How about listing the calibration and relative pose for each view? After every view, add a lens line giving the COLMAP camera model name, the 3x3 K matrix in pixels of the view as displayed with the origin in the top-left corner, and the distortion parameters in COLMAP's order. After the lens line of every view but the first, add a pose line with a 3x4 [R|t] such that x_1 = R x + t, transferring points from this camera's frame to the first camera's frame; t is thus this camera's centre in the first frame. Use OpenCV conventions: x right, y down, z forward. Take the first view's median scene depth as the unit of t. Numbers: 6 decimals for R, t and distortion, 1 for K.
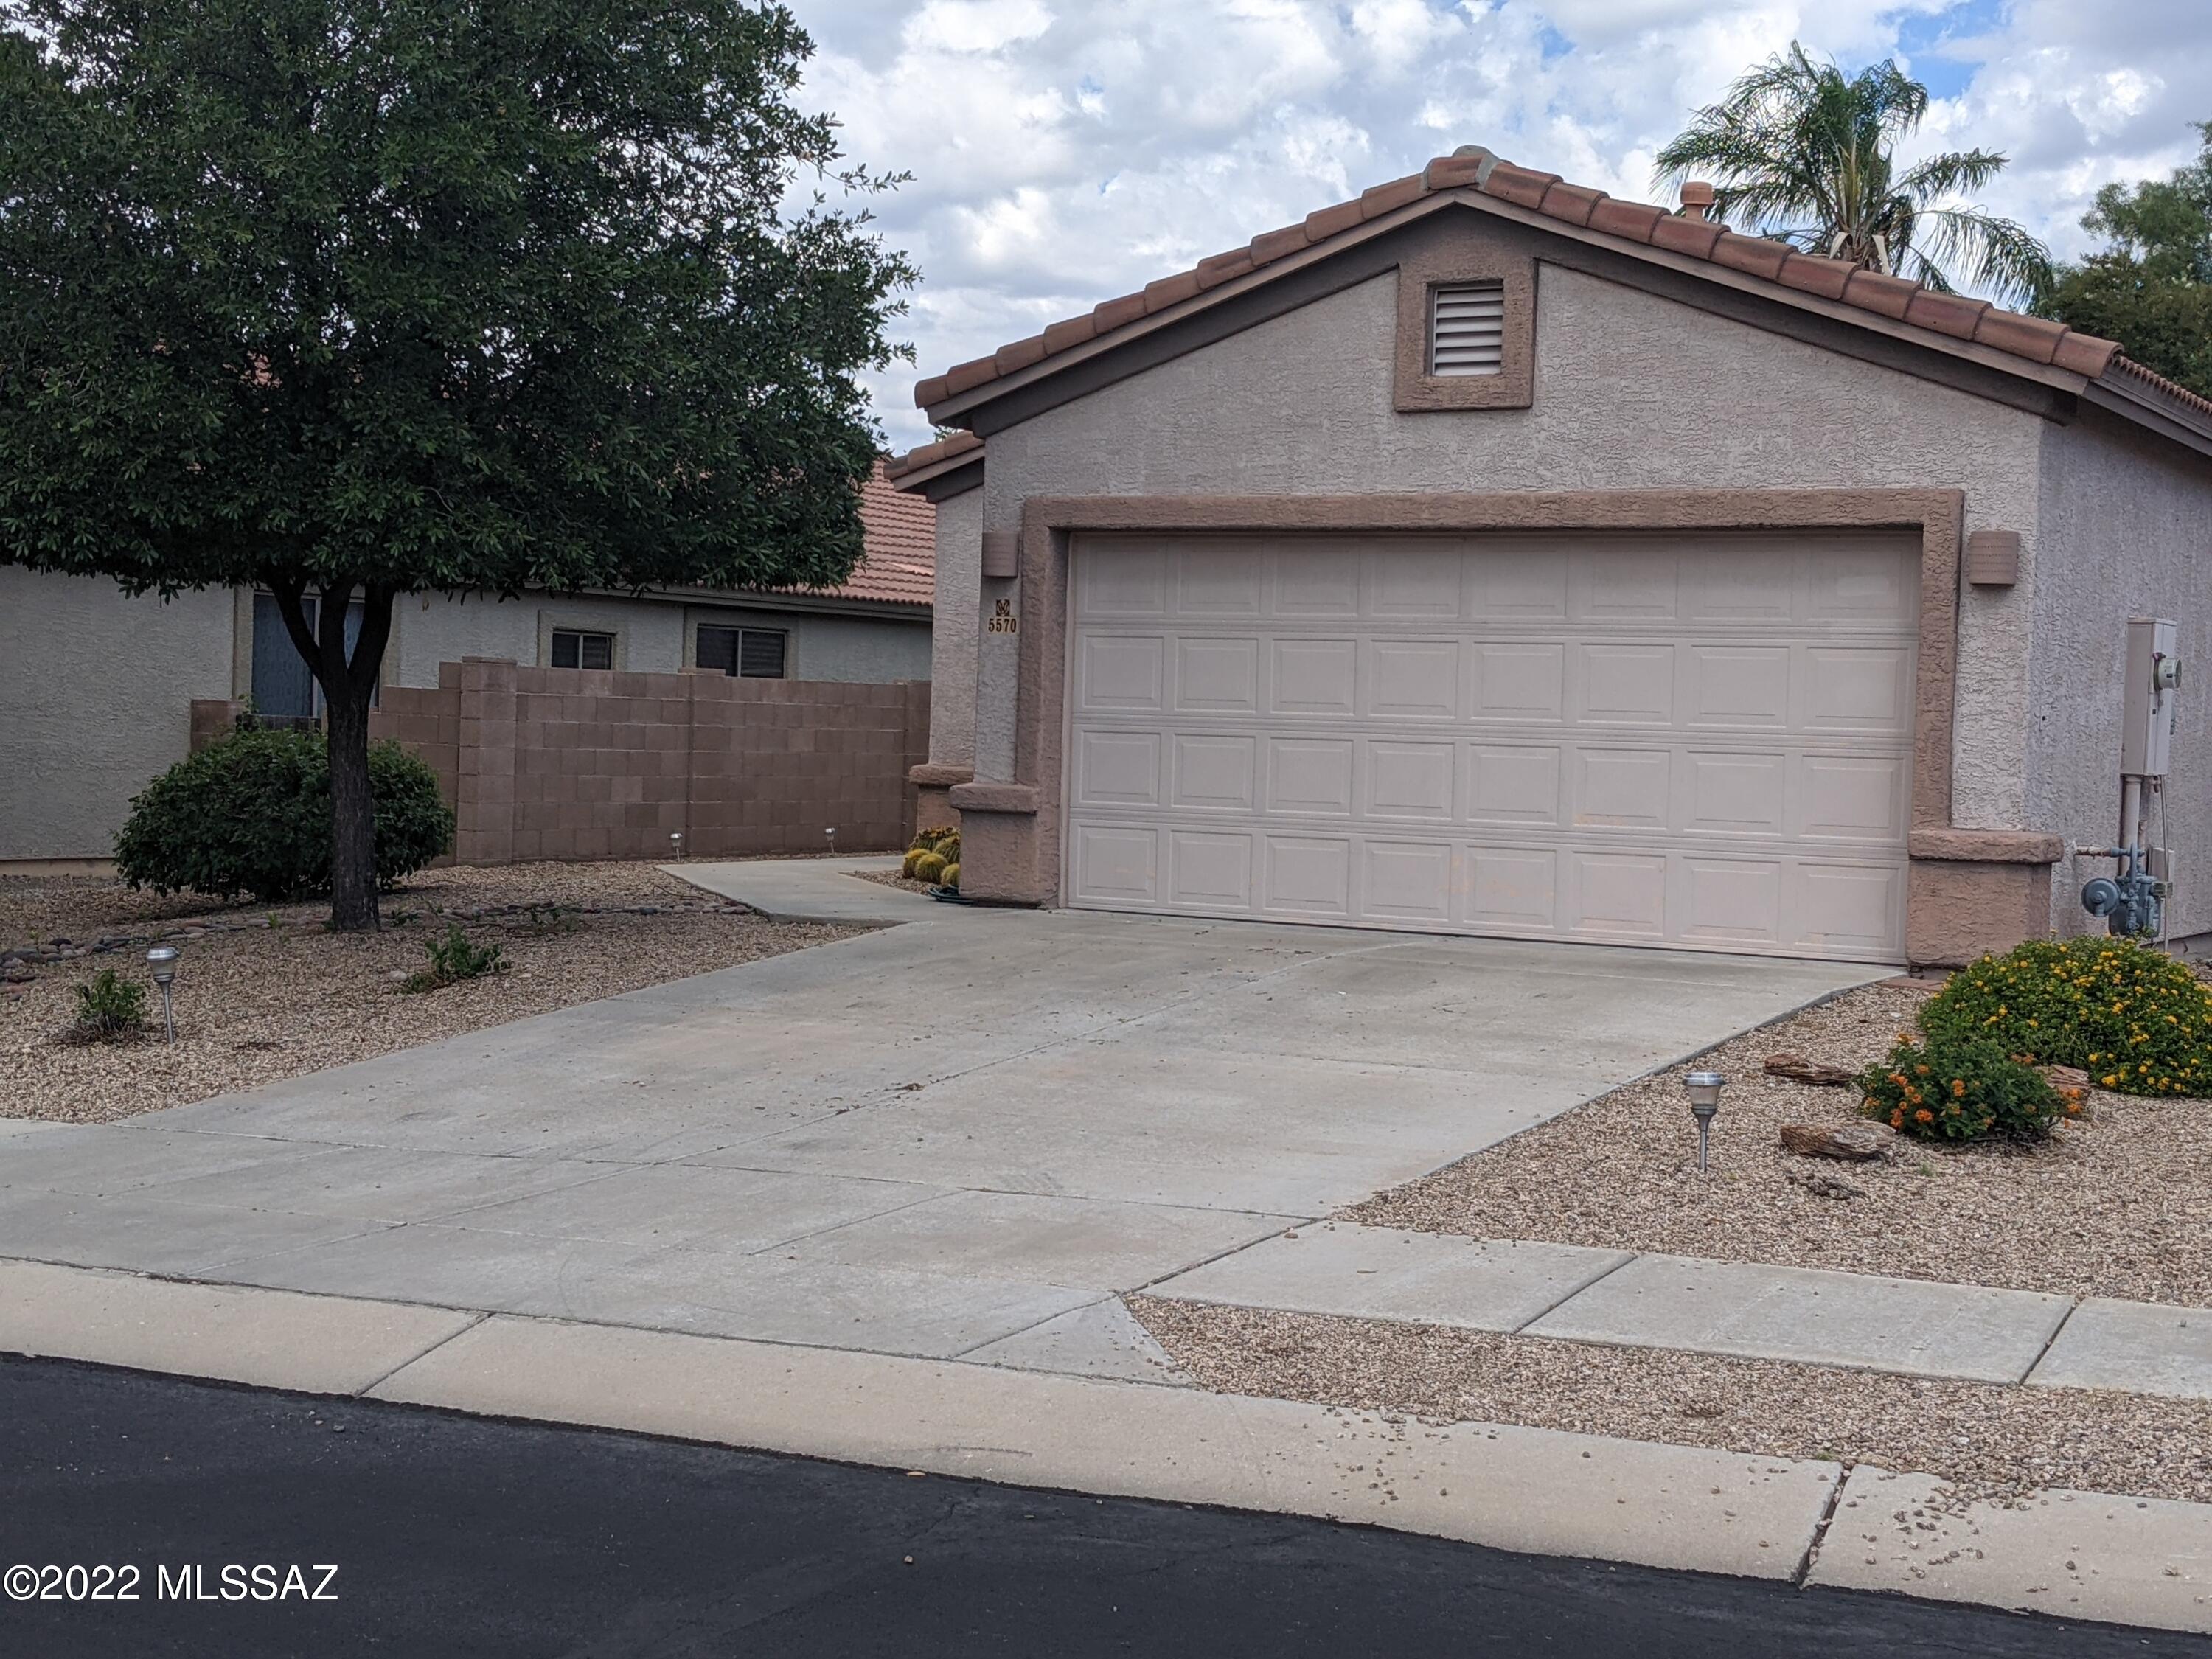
lens RADIAL K [[3066.2, 0, 1118.0], [0, 3066.2, 822.8], [0, 0, 1]] dist [0.075812, 0.000000]
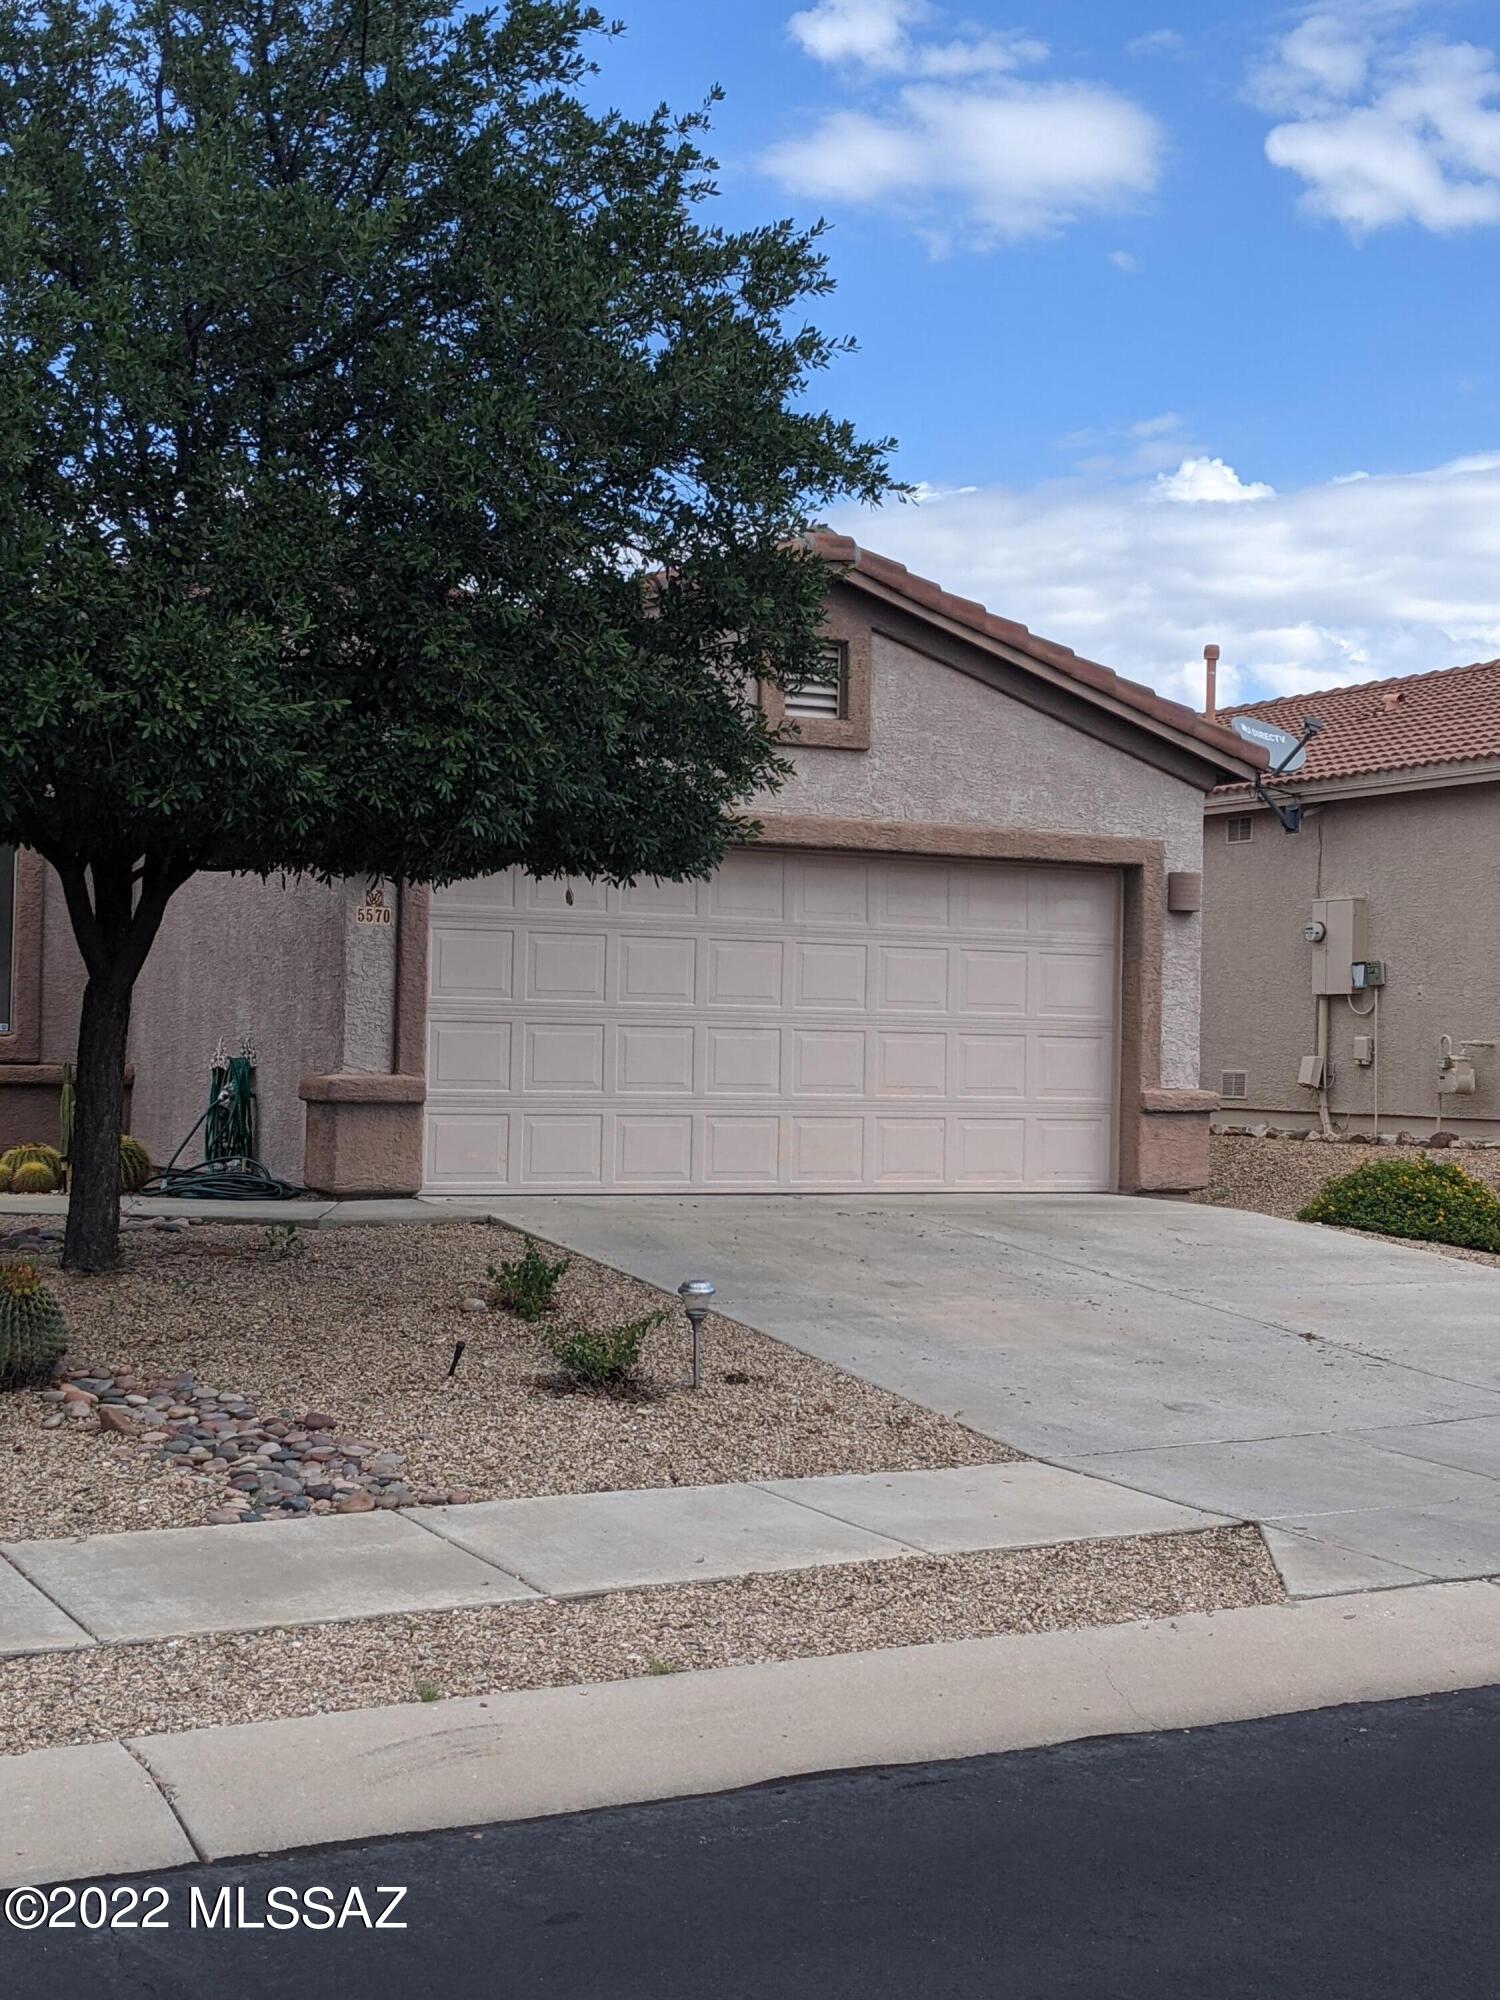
lens RADIAL K [[2772.4, 0, 749.6], [0, 2772.4, 987.6], [0, 0, 1]] dist [0.075812, 0.000000]
pose [[0.551483, -0.000272, 0.834186, -0.797080], [0.025821, 0.999526, -0.016744, -0.025094], [-0.833787, 0.030774, 0.551228, 0.441434]]
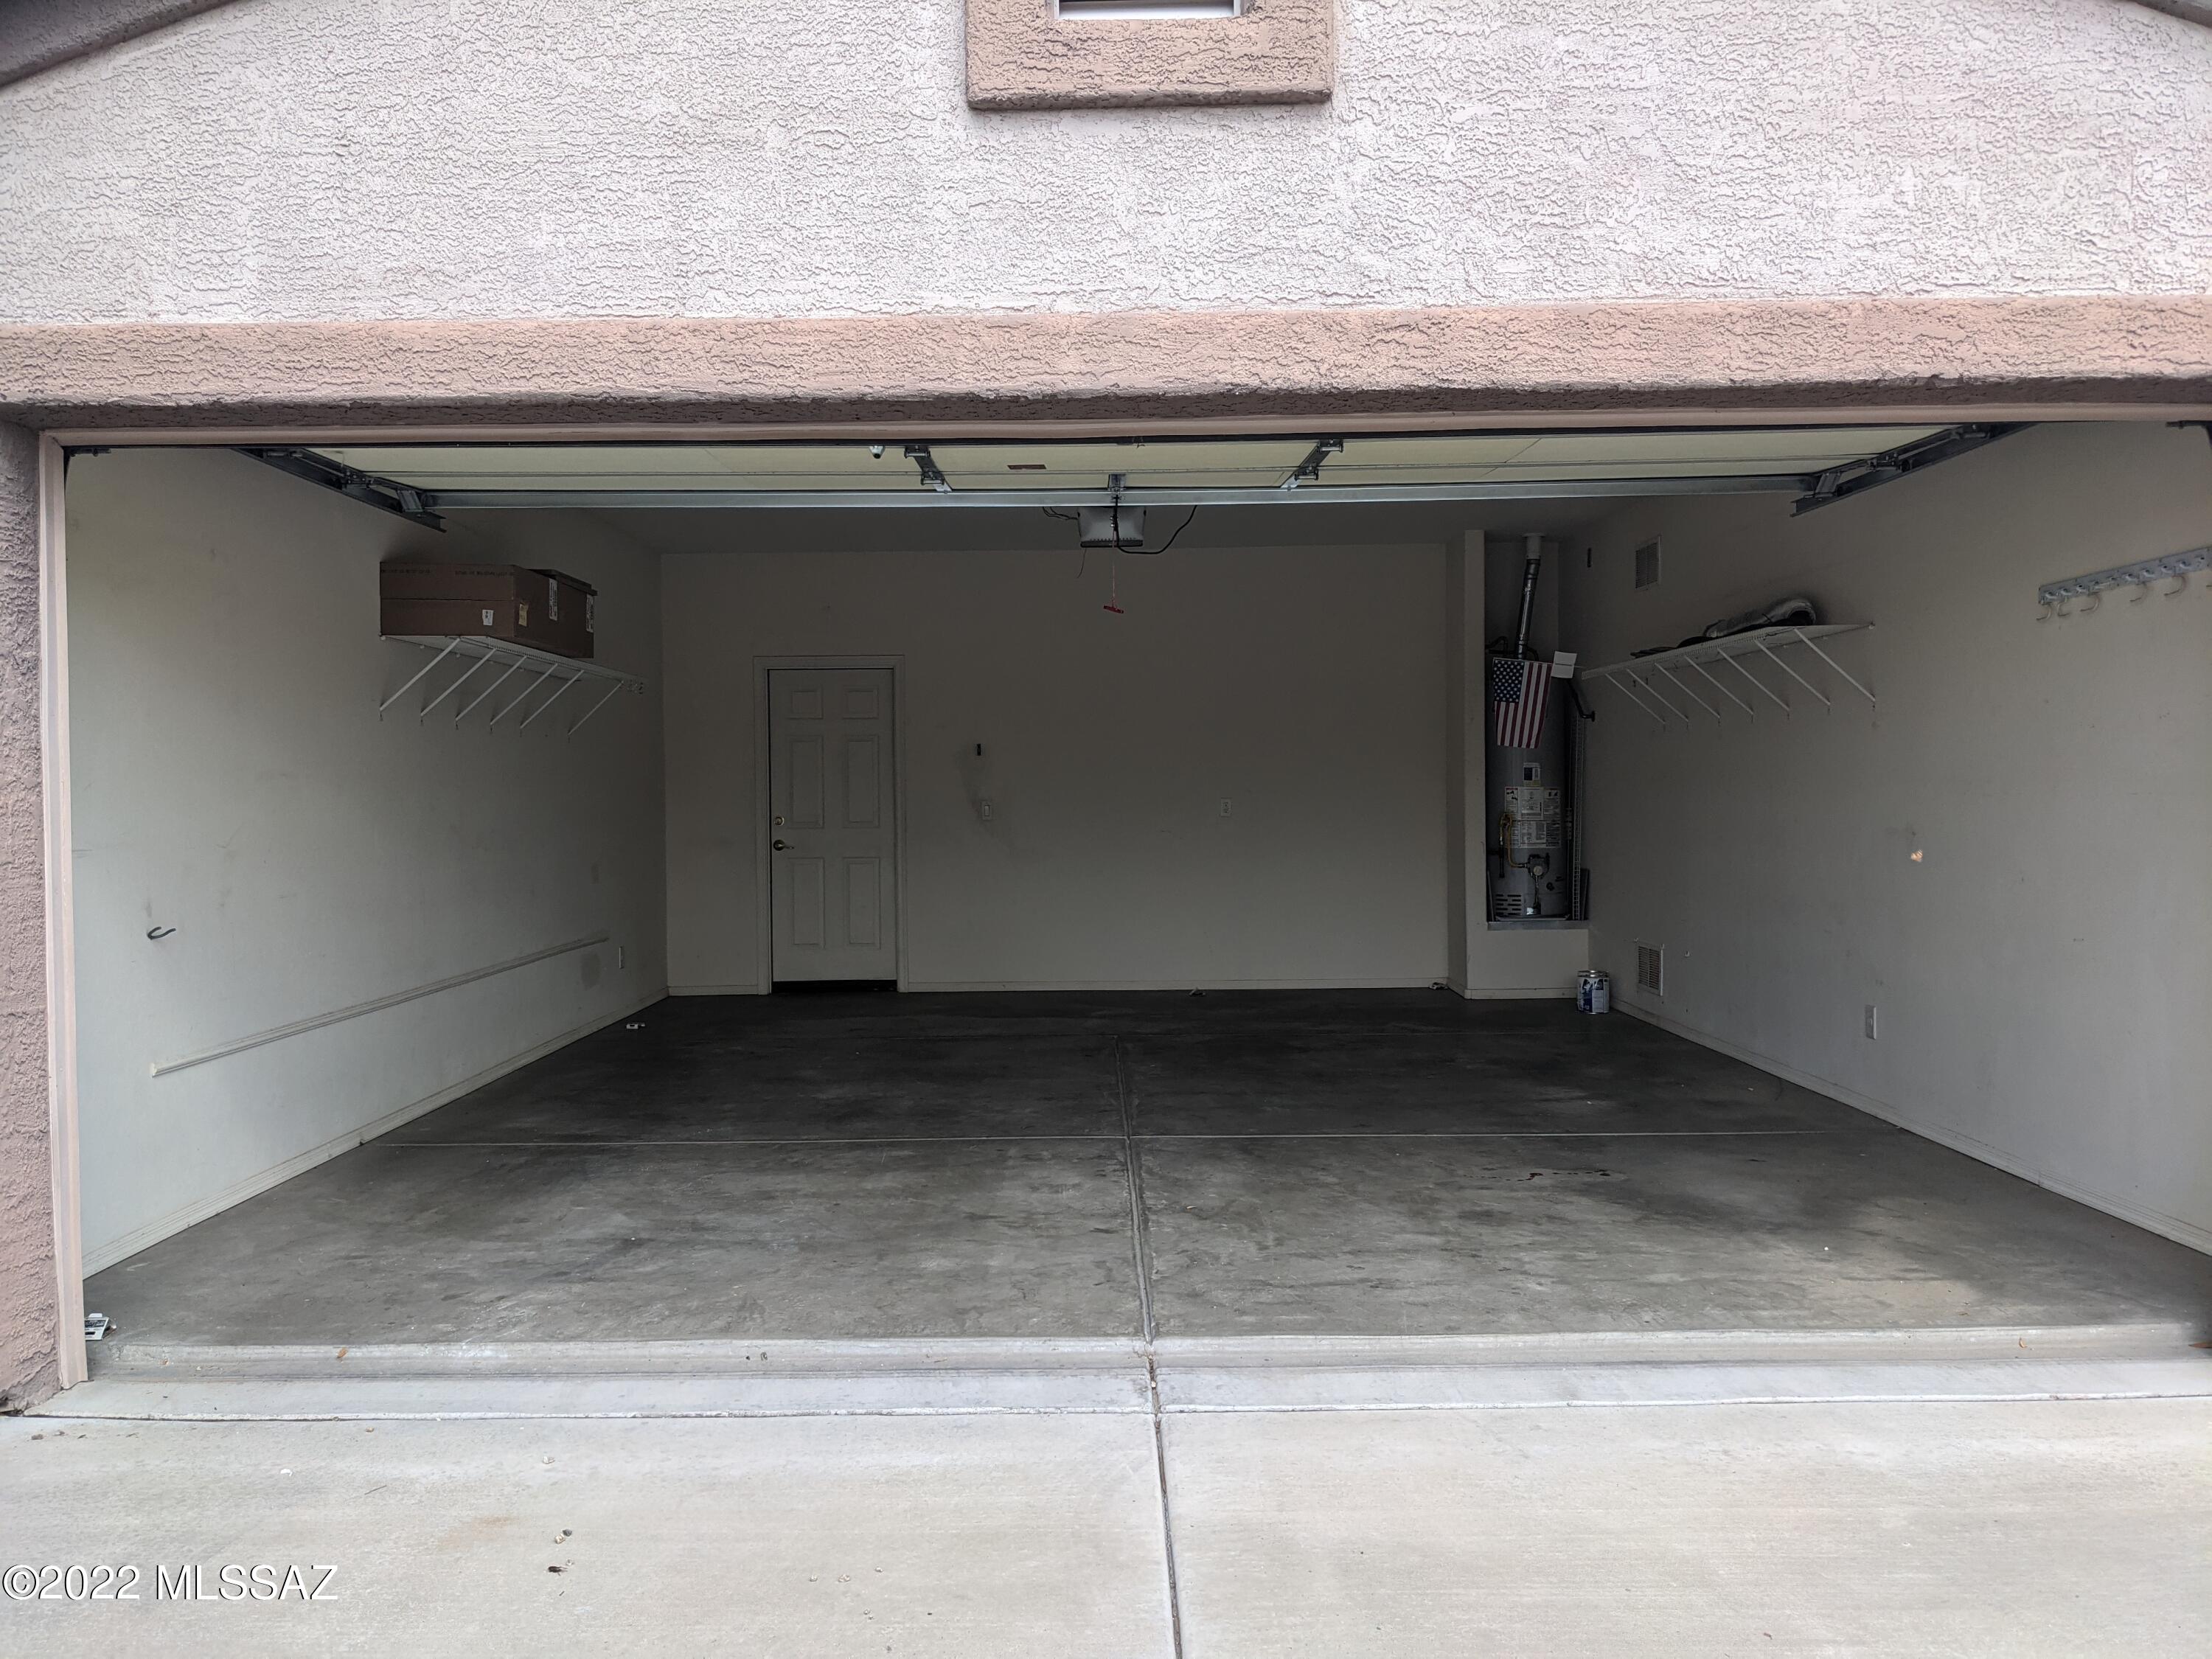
lens RADIAL K [[1740.8, 0, 1101.9], [0, 1740.8, 828.3], [0, 0, 1]] dist [0.054907, -0.090806]
pose [[0.870843, -0.048146, 0.489198, -0.010657], [0.057069, 0.998365, -0.003333, -0.039325], [-0.488238, 0.030820, 0.872166, 0.813652]]
